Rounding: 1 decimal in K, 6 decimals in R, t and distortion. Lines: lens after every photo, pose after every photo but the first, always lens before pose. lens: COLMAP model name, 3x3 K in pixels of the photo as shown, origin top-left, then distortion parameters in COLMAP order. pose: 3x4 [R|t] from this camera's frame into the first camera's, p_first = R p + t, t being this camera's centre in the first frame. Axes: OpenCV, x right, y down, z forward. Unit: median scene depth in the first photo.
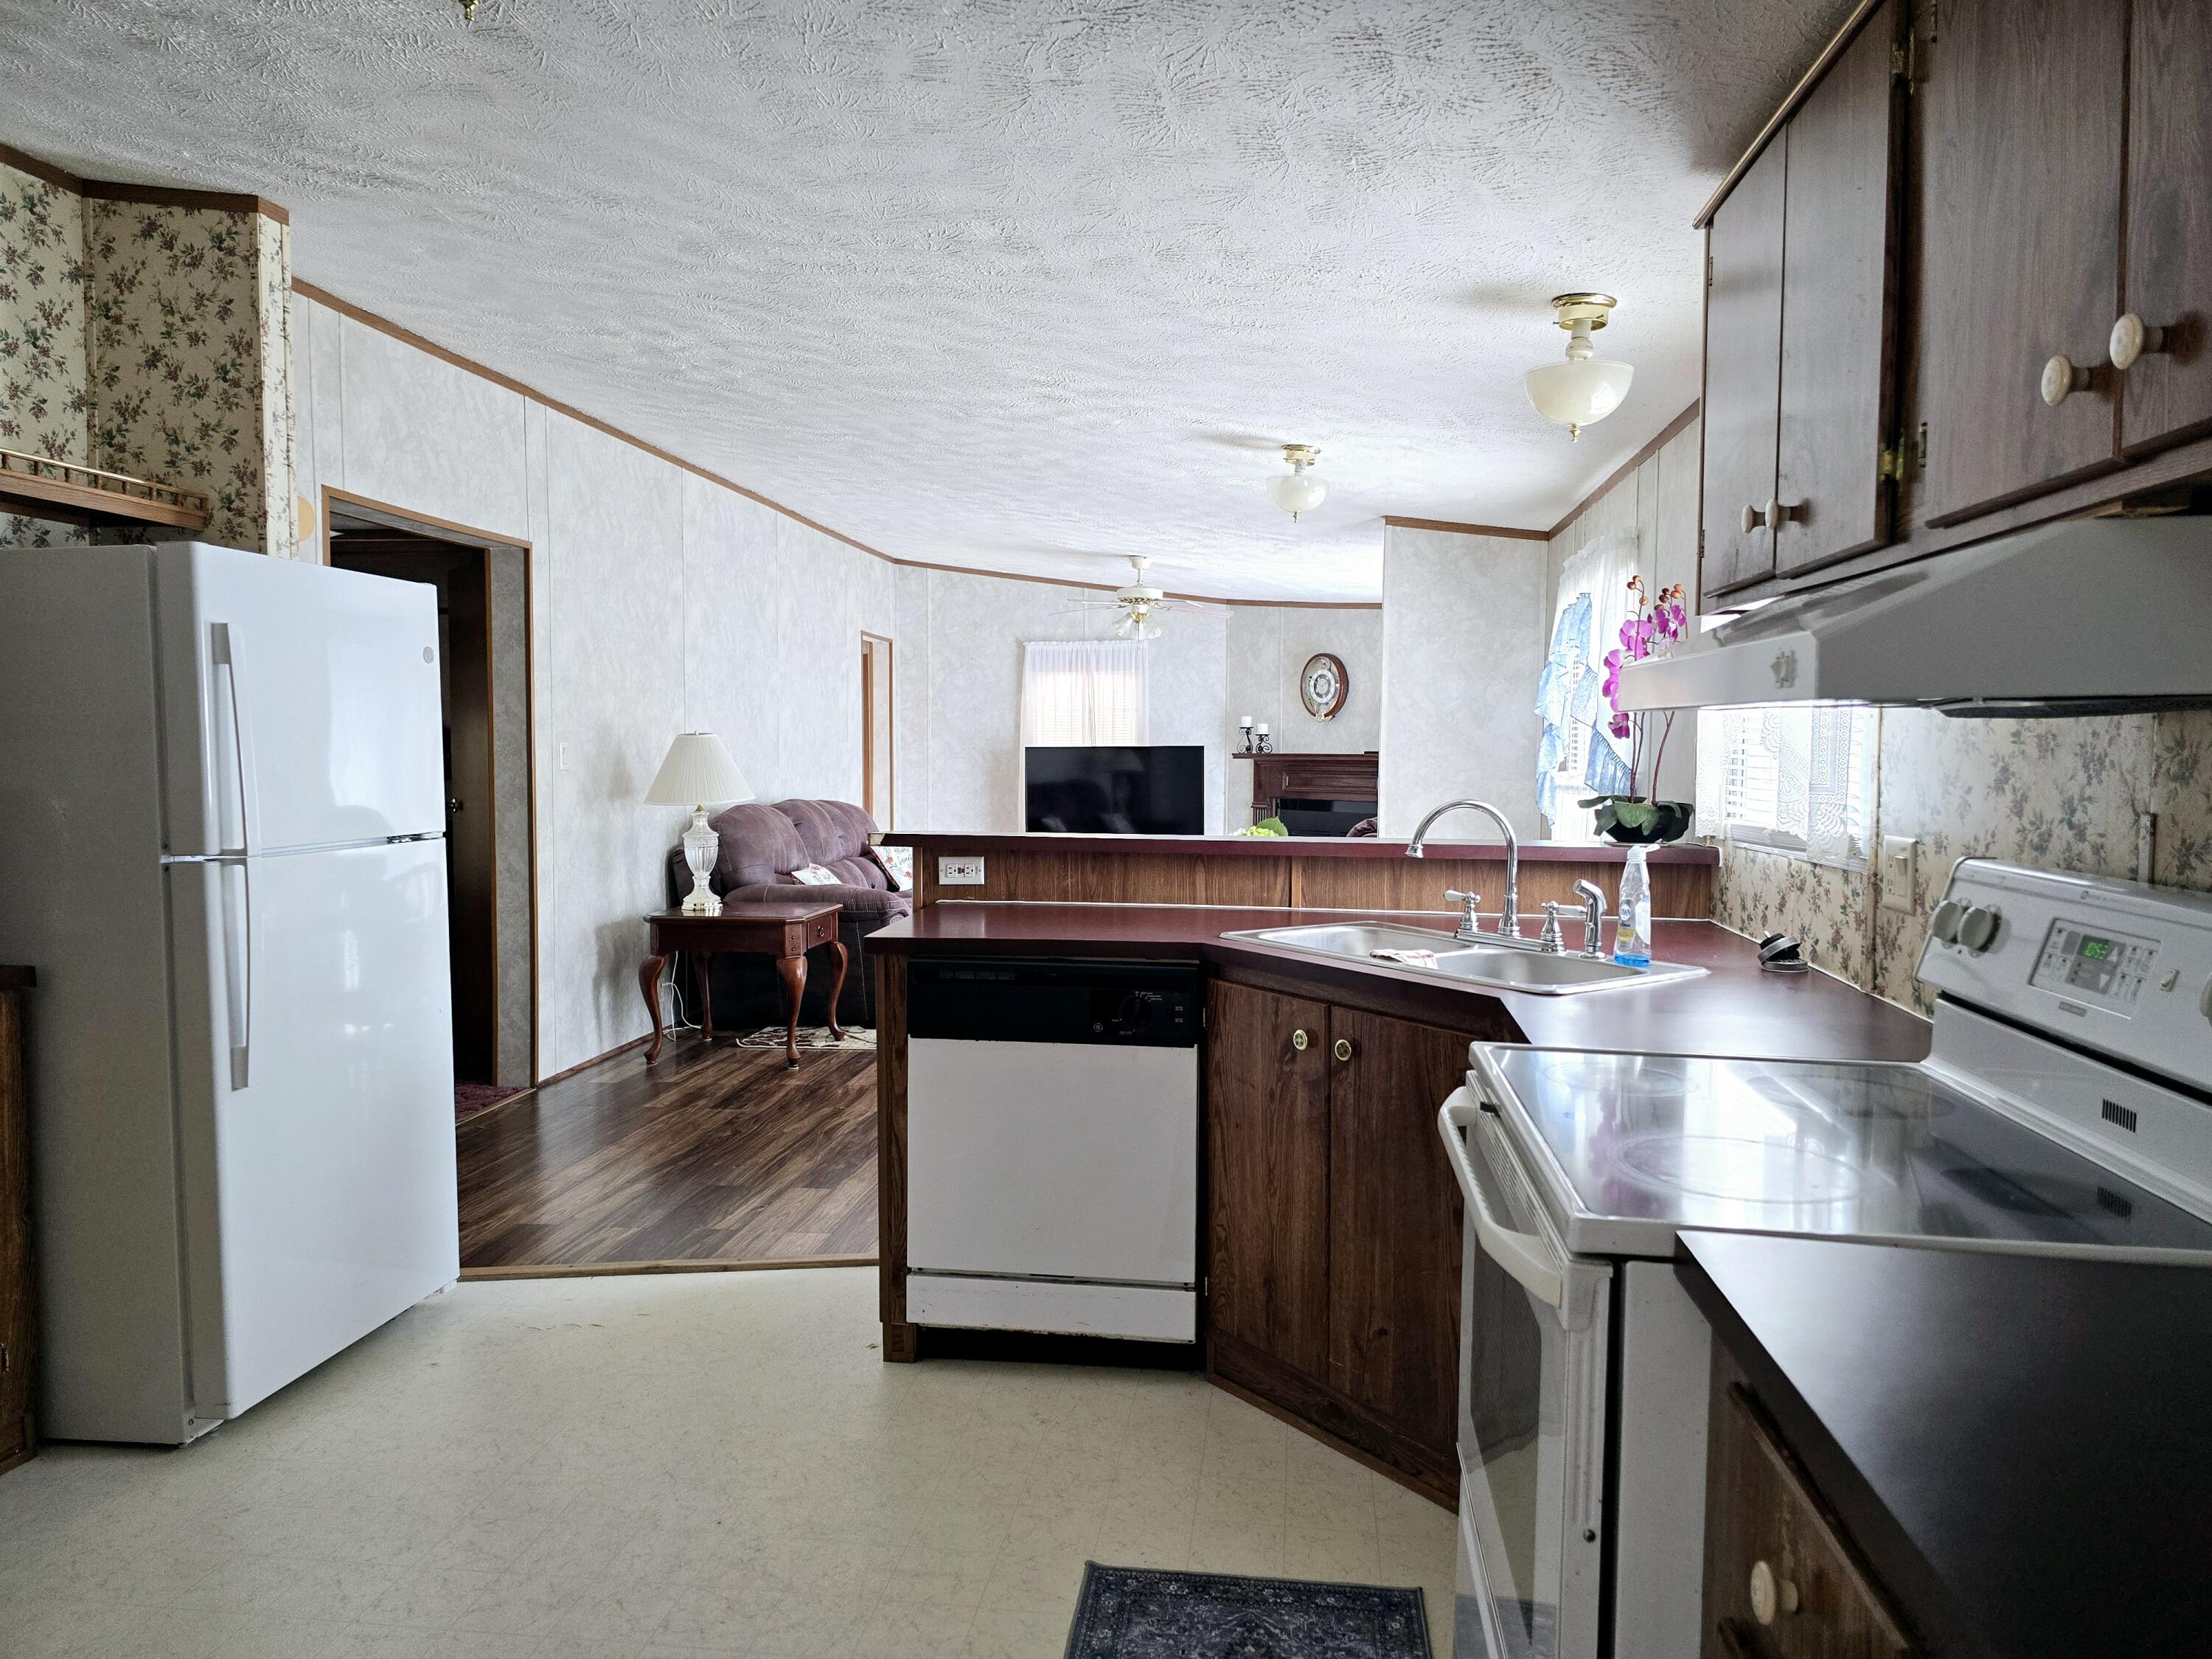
lens RADIAL K [[1515.7, 0, 1108.8], [0, 1515.7, 840.9], [0, 0, 1]] dist [0.019528, -0.008658]
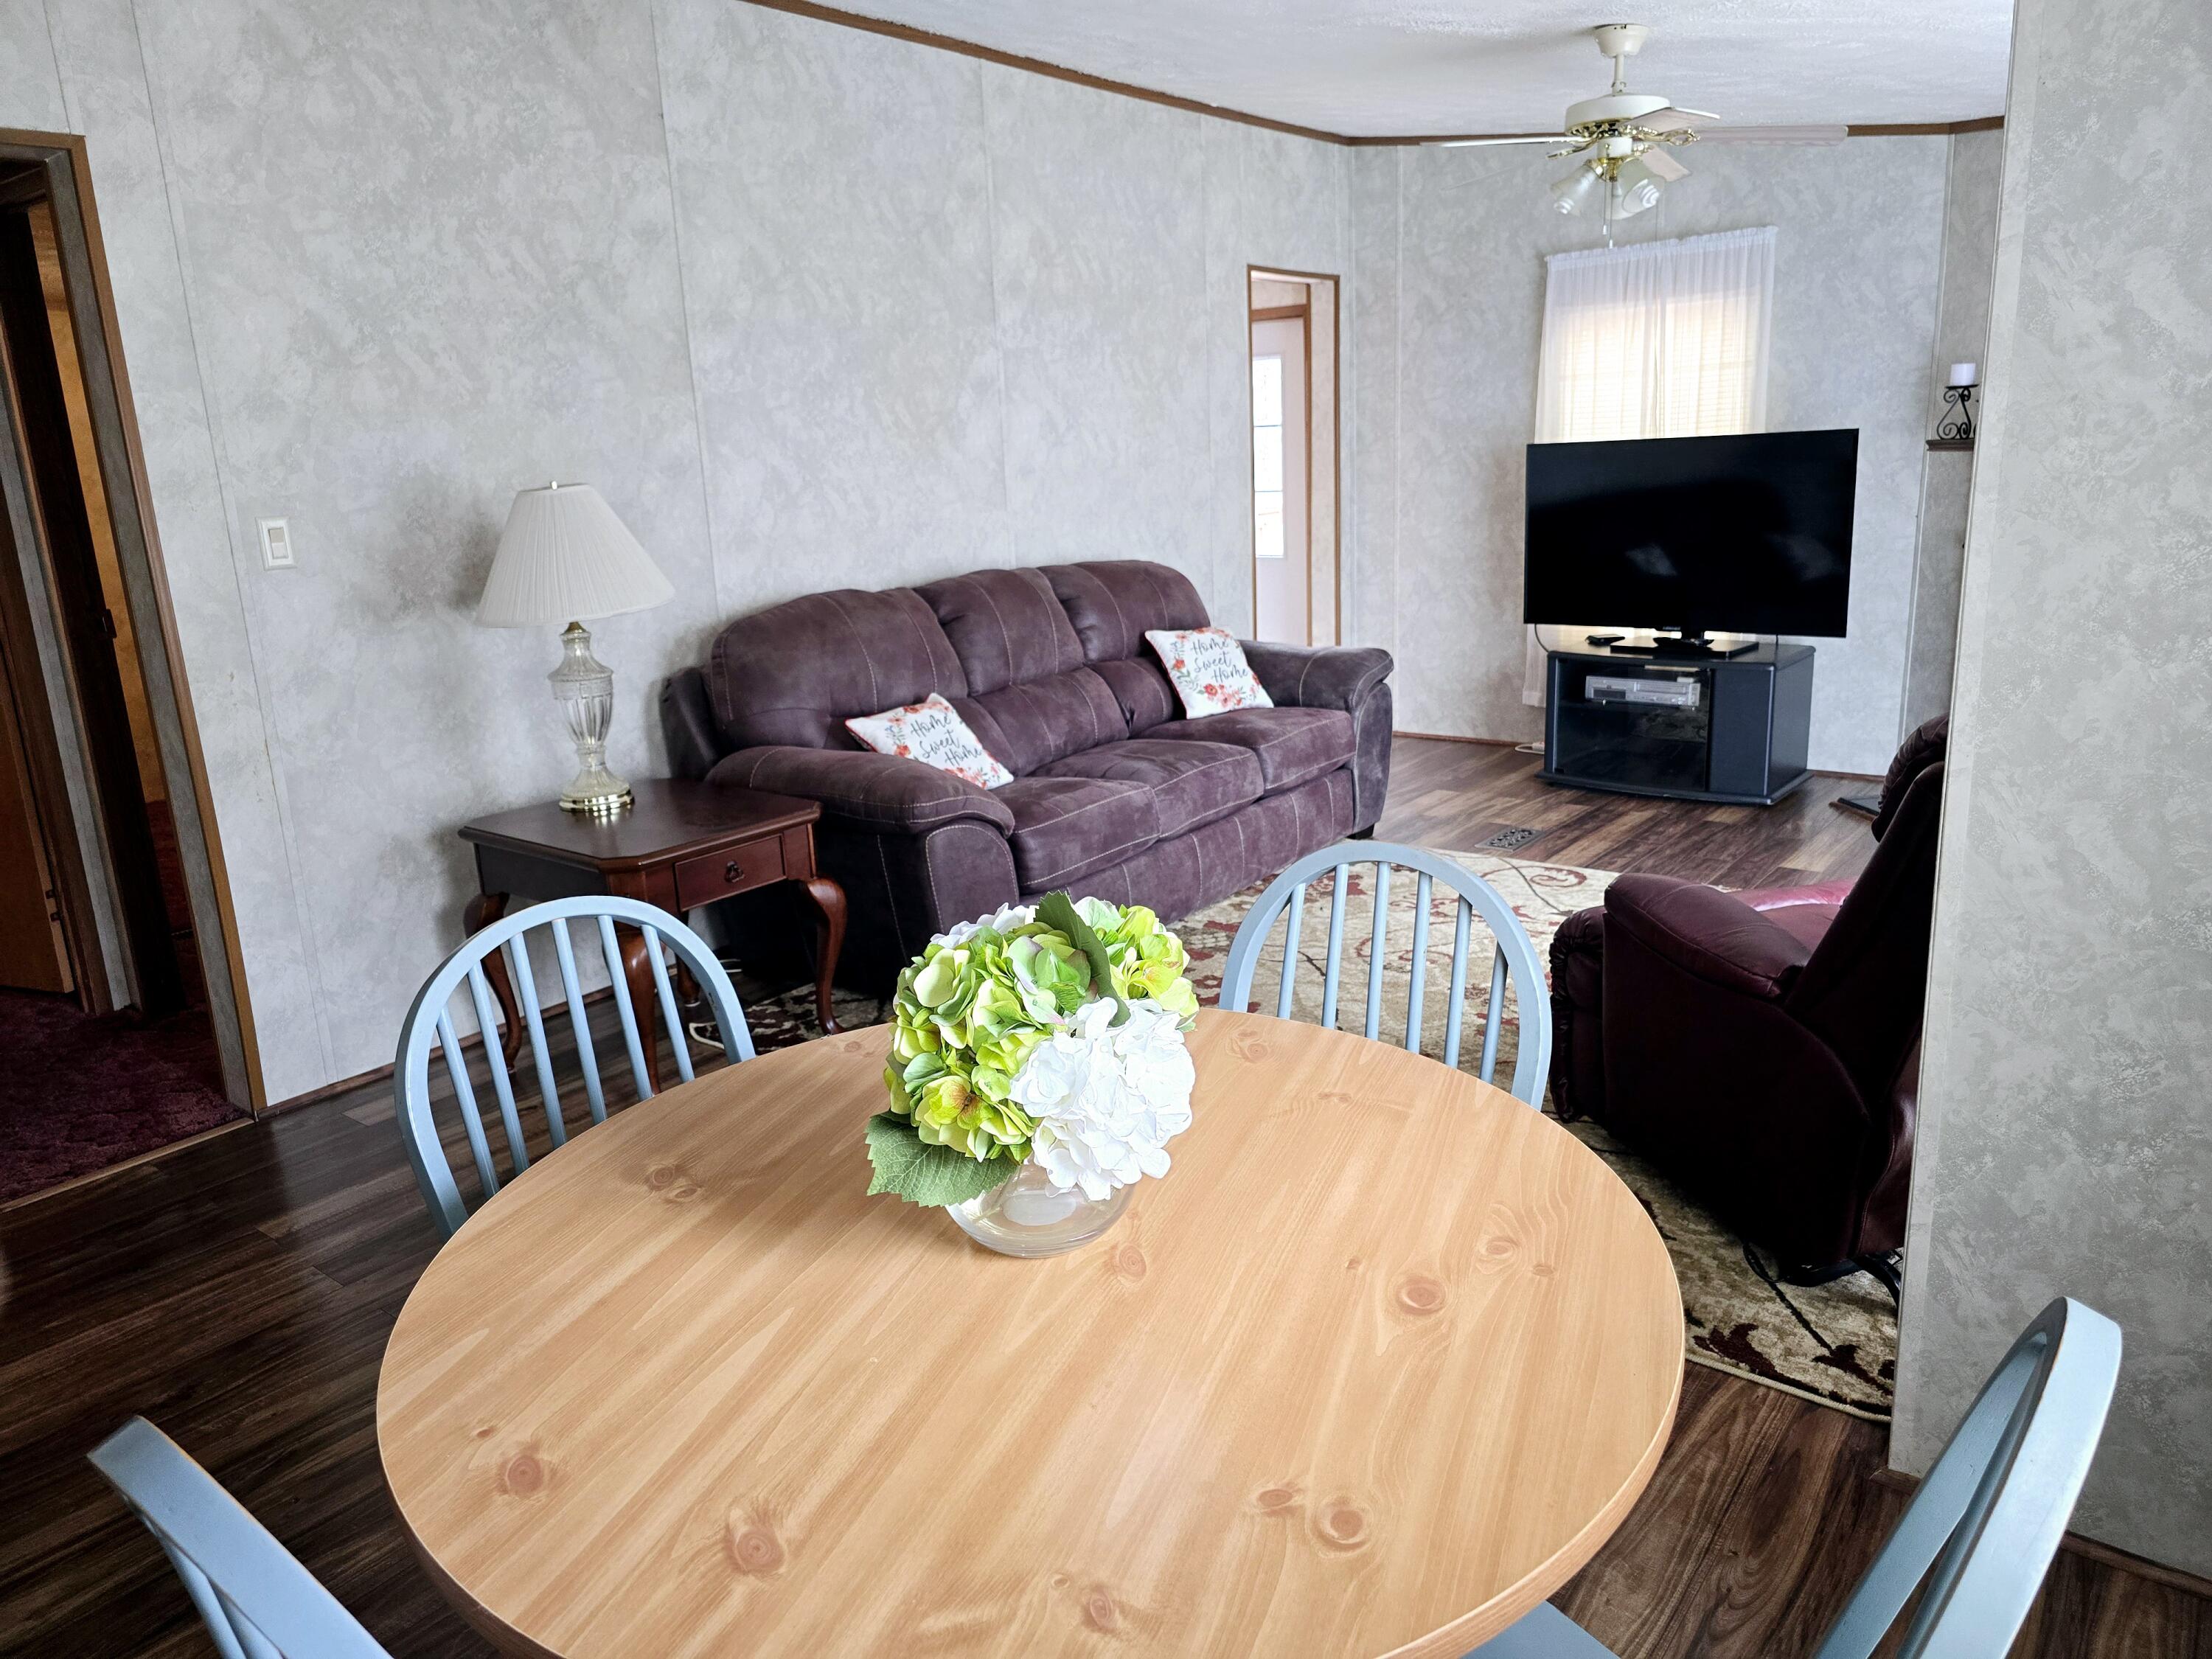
lens RADIAL K [[1515.7, 0, 1099.1], [0, 1515.7, 808.5], [0, 0, 1]] dist [0.019528, -0.008658]
pose [[0.855820, 0.081131, -0.510872, 0.112440], [0.016967, 0.982689, 0.184483, -0.034569], [0.516996, -0.166552, 0.839628, 0.394930]]
